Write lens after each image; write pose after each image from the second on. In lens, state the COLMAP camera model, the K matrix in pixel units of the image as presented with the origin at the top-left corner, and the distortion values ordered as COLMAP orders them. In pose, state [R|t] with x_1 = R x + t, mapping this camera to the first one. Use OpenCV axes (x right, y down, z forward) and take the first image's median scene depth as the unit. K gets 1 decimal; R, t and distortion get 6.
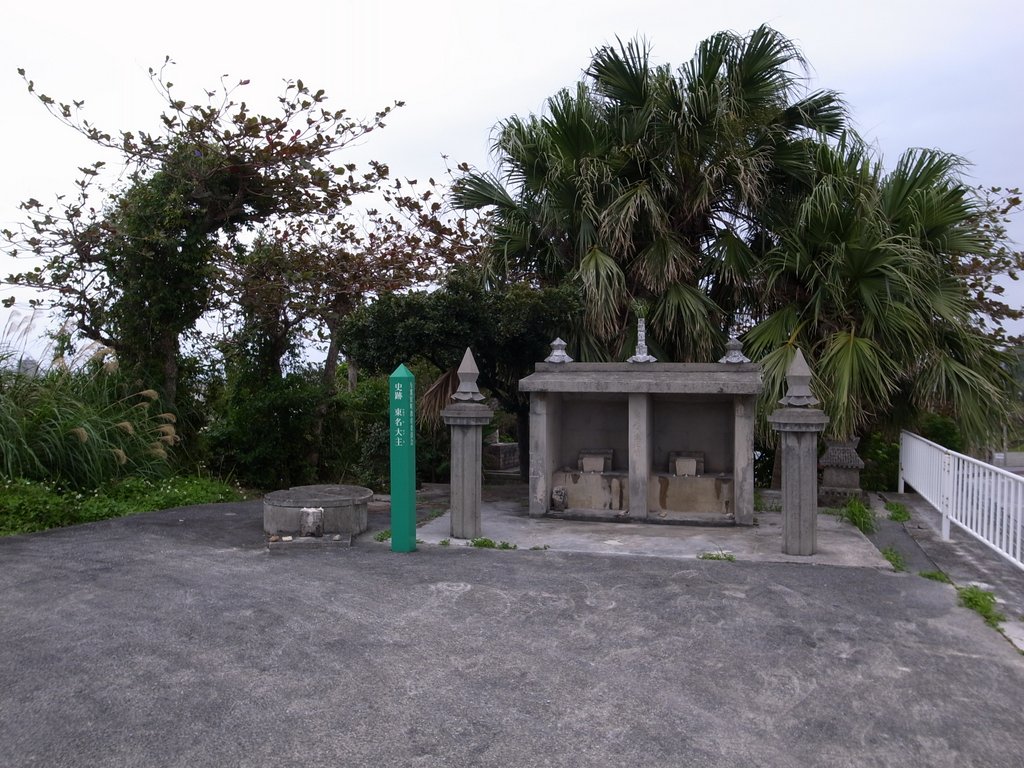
lens RADIAL K [[829.6, 0, 512.0], [0, 829.6, 384.0], [0, 0, 1]] dist [-0.038914, 0.008288]
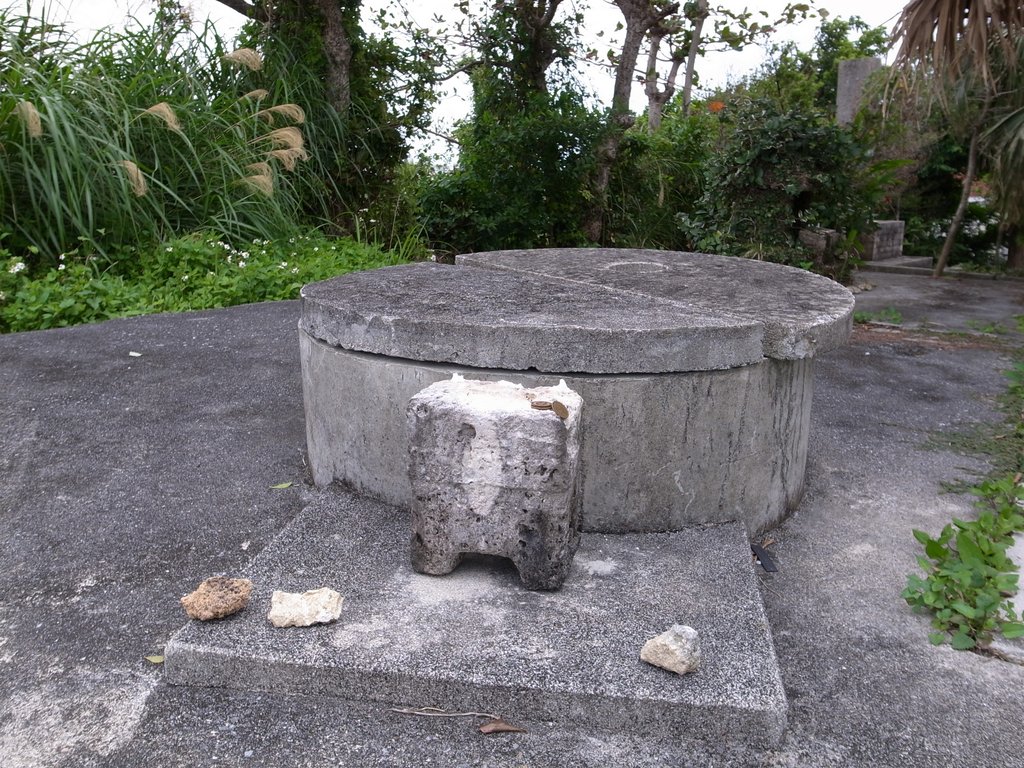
lens RADIAL K [[829.6, 0, 512.0], [0, 829.6, 384.0], [0, 0, 1]] dist [-0.038914, 0.008288]
pose [[0.942153, 0.082810, -0.324792, -0.108110], [-0.000335, 0.969232, 0.246147, 0.064255], [0.335183, -0.231799, 0.913193, 0.485981]]
